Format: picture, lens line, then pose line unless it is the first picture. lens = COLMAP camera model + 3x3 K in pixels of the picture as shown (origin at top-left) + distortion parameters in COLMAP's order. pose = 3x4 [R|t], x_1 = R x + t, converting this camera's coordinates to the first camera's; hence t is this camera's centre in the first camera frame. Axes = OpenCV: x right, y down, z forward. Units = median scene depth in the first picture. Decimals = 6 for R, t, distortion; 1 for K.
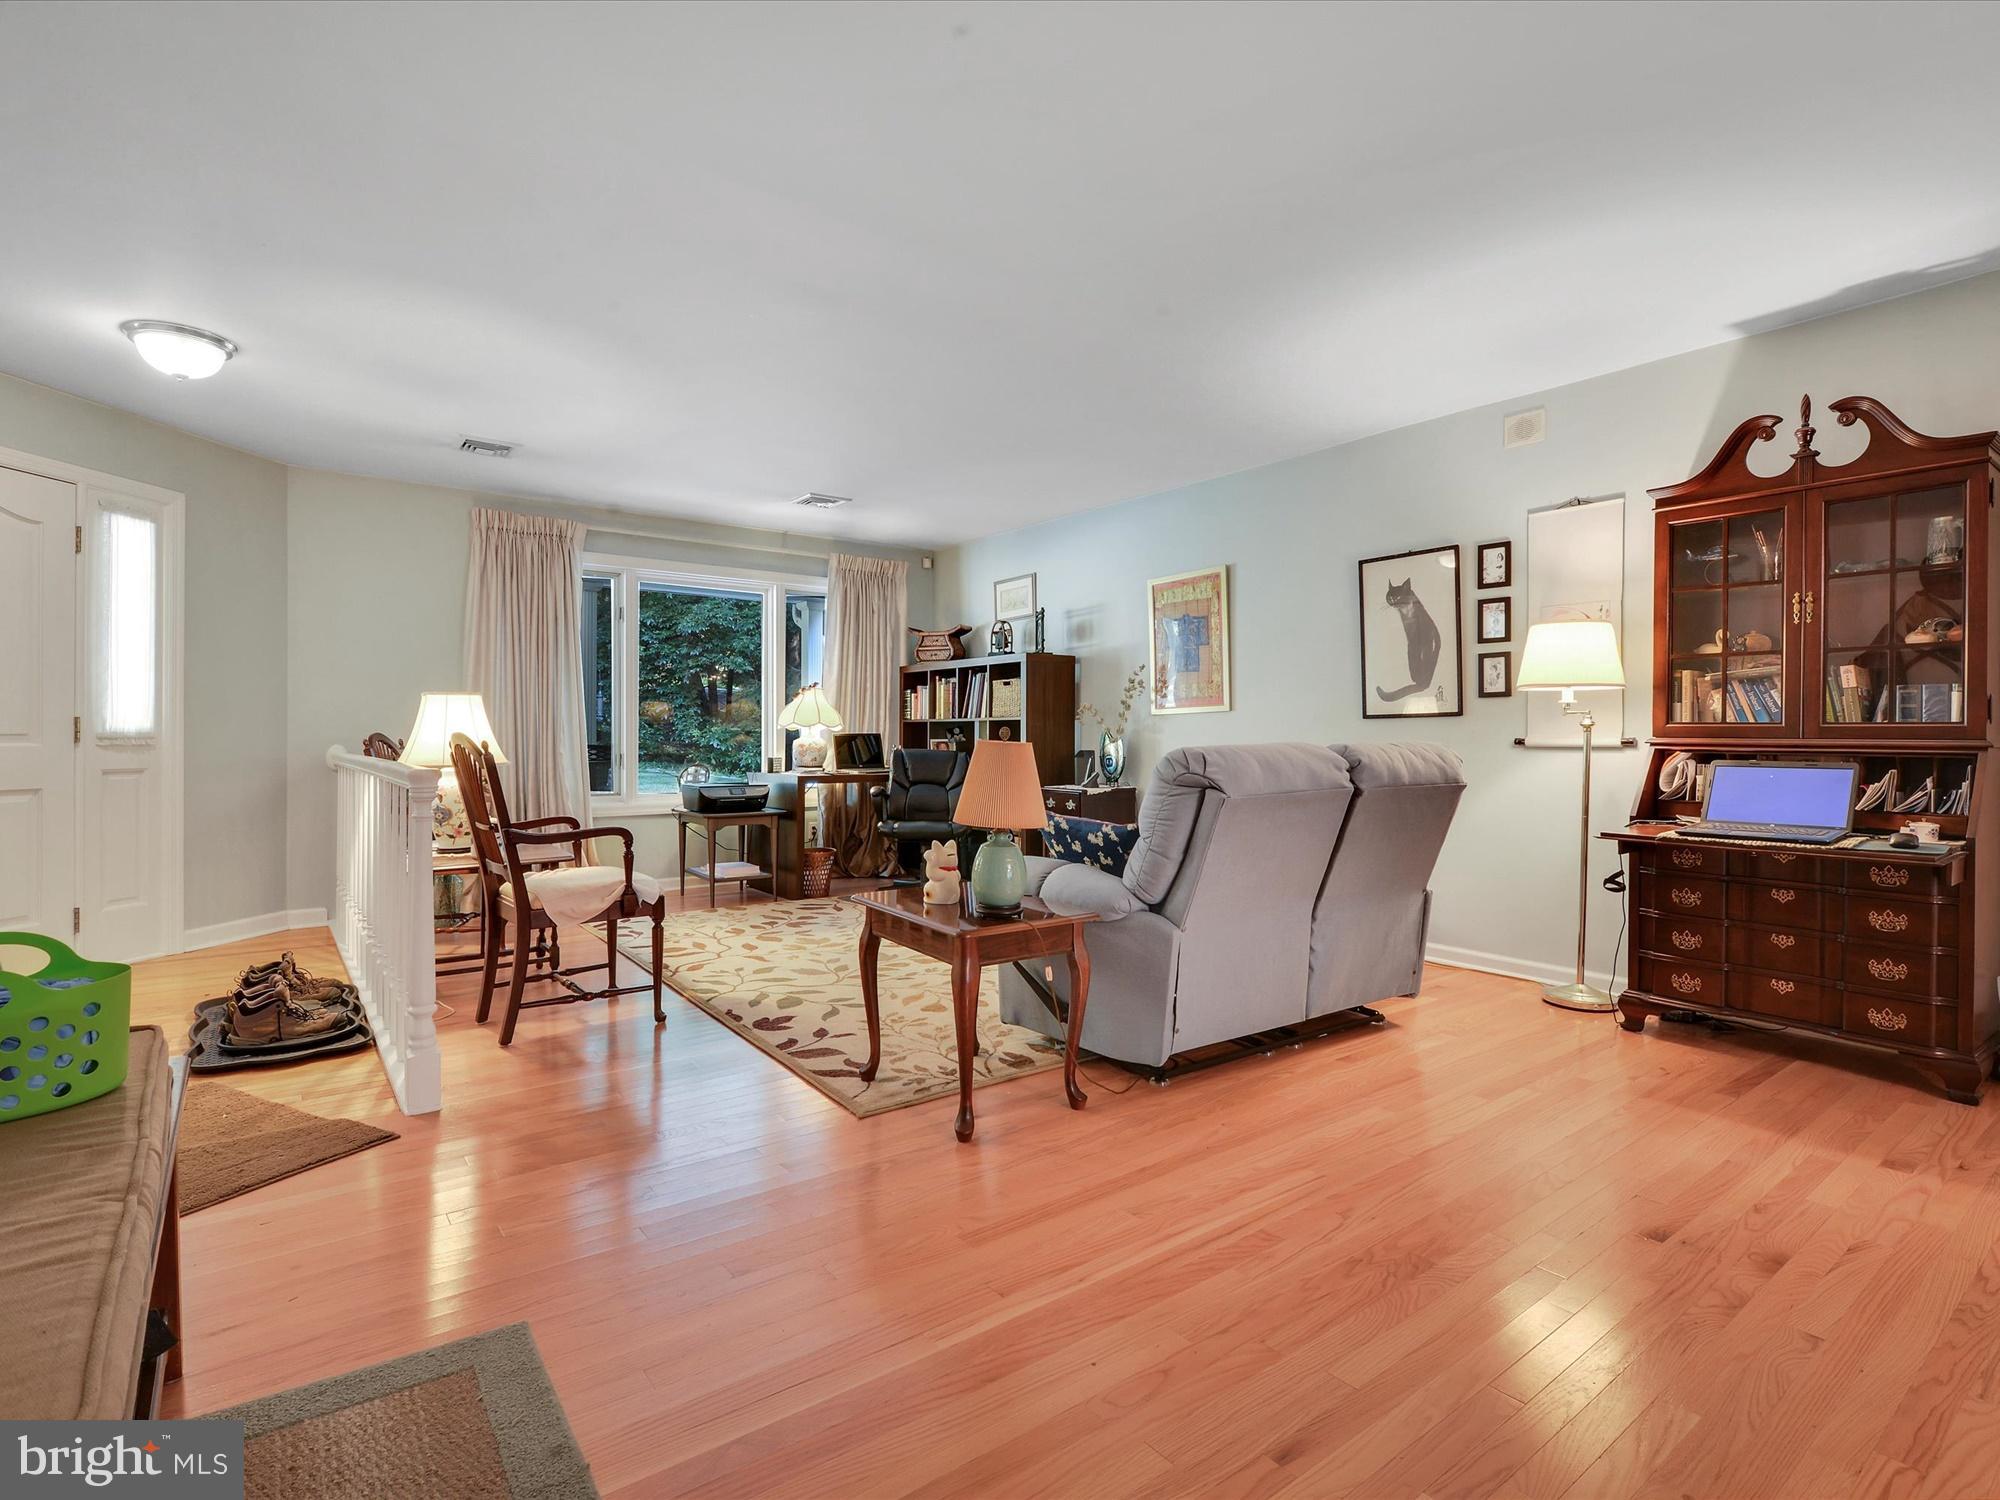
lens RADIAL K [[985.6, 0, 1000.0], [0, 985.6, 750.0], [0, 0, 1]] dist [-0.000172, -0.000074]
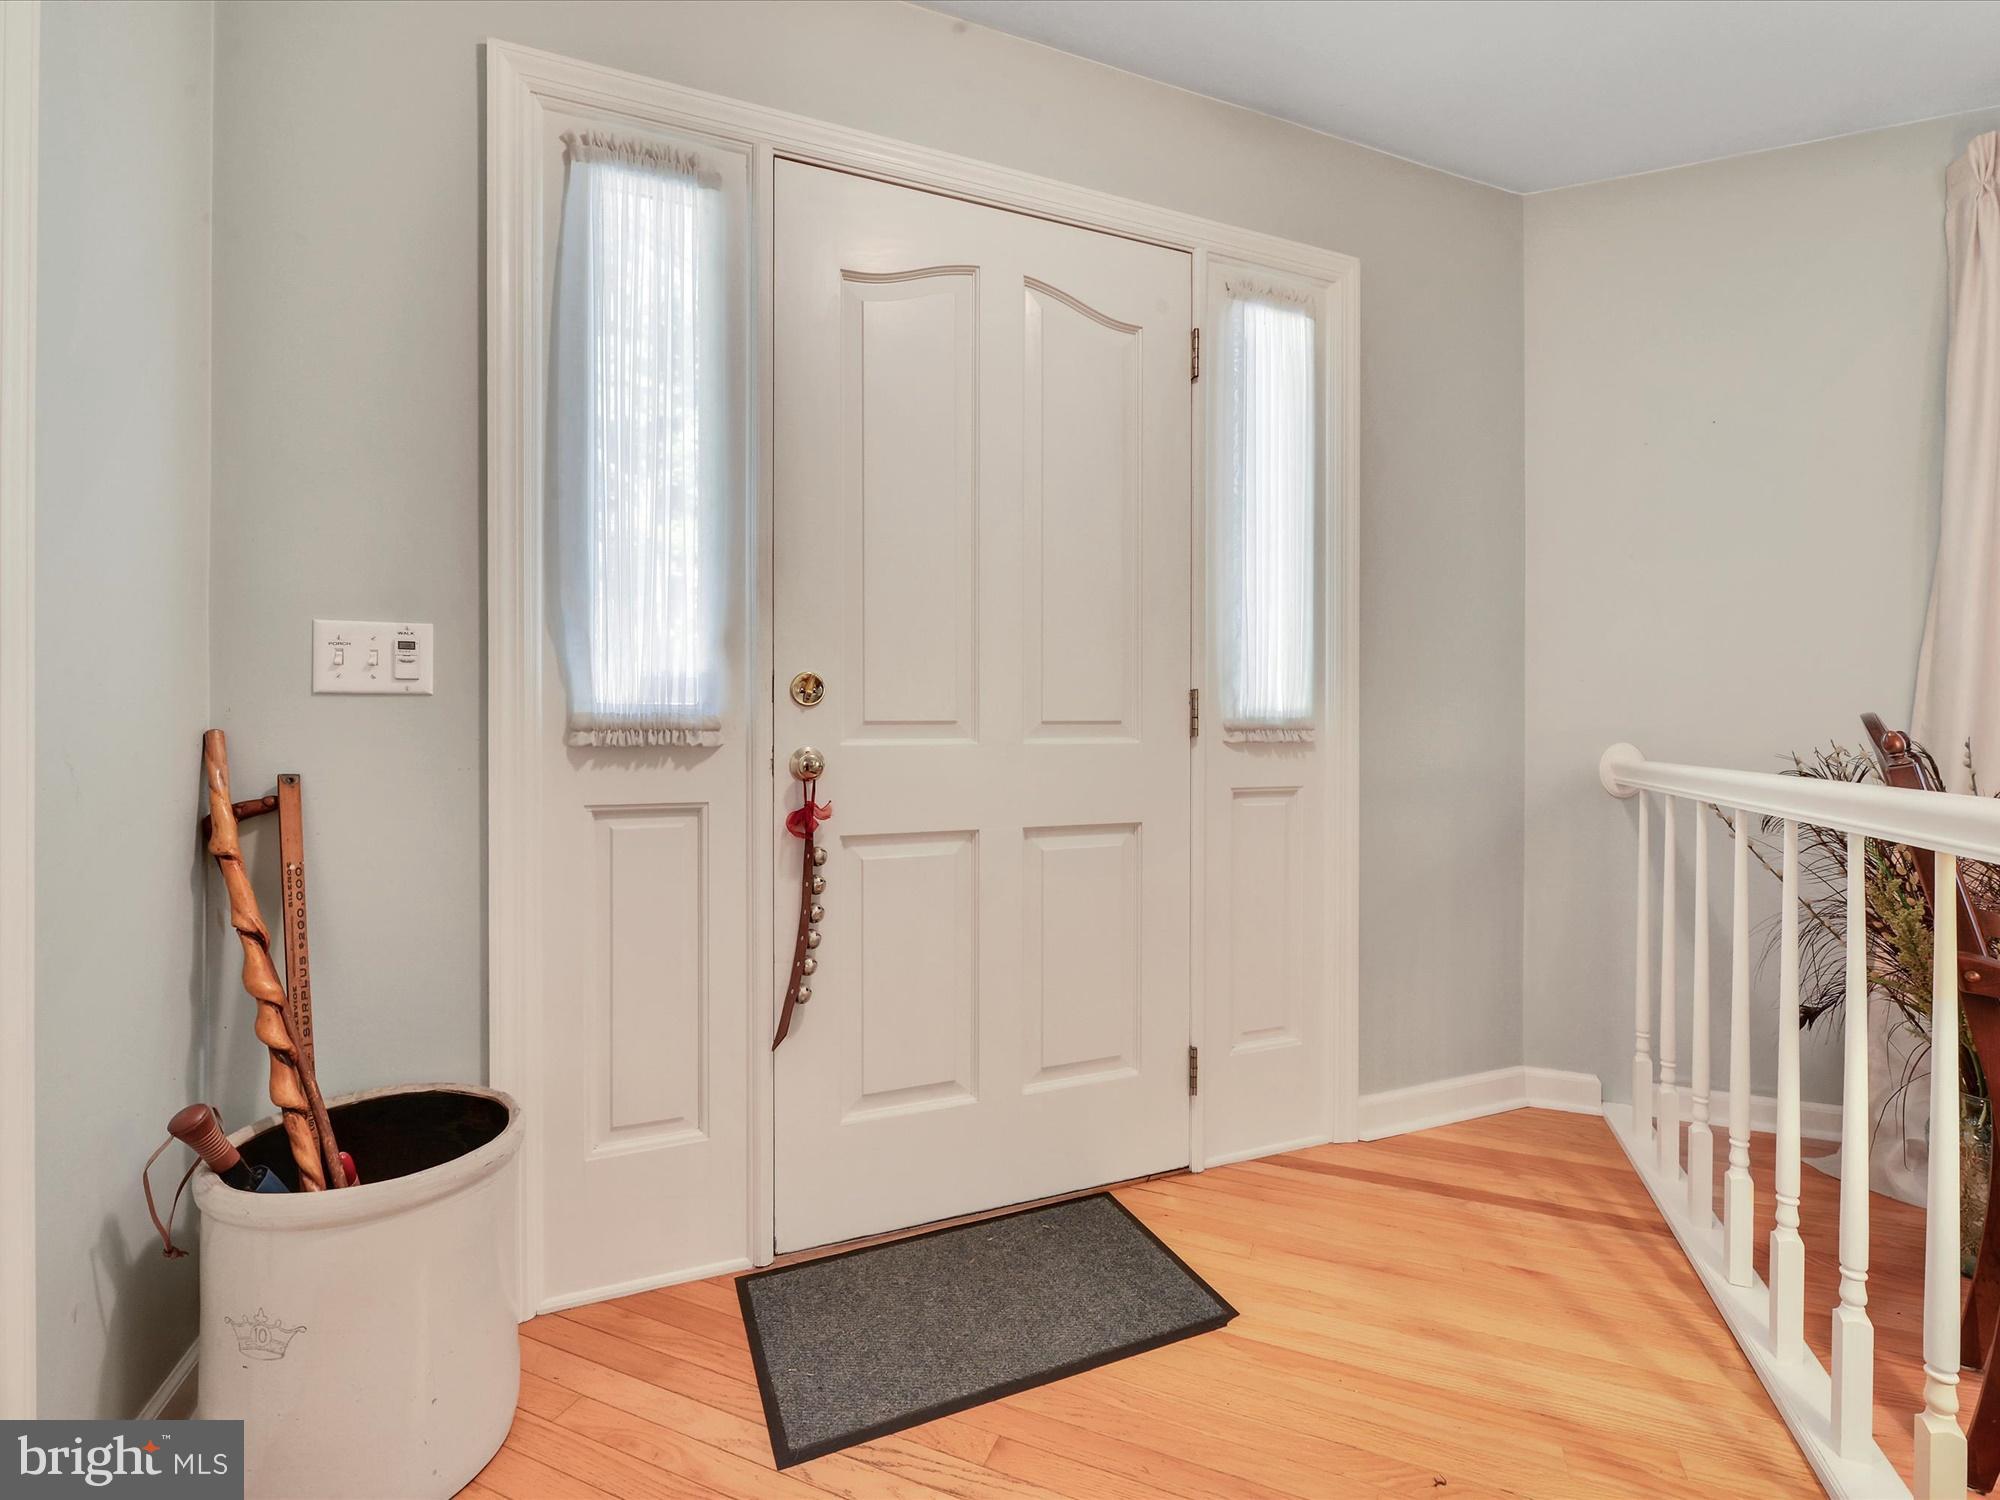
lens RADIAL K [[886.3, 0, 1000.0], [0, 886.3, 750.0], [0, 0, 1]] dist [-0.000135, -0.000041]
pose [[0.487535, -0.005634, -0.873085, -0.548983], [-0.002507, 0.999966, -0.007853, 0.003448], [0.873100, 0.006017, 0.487505, 0.650766]]
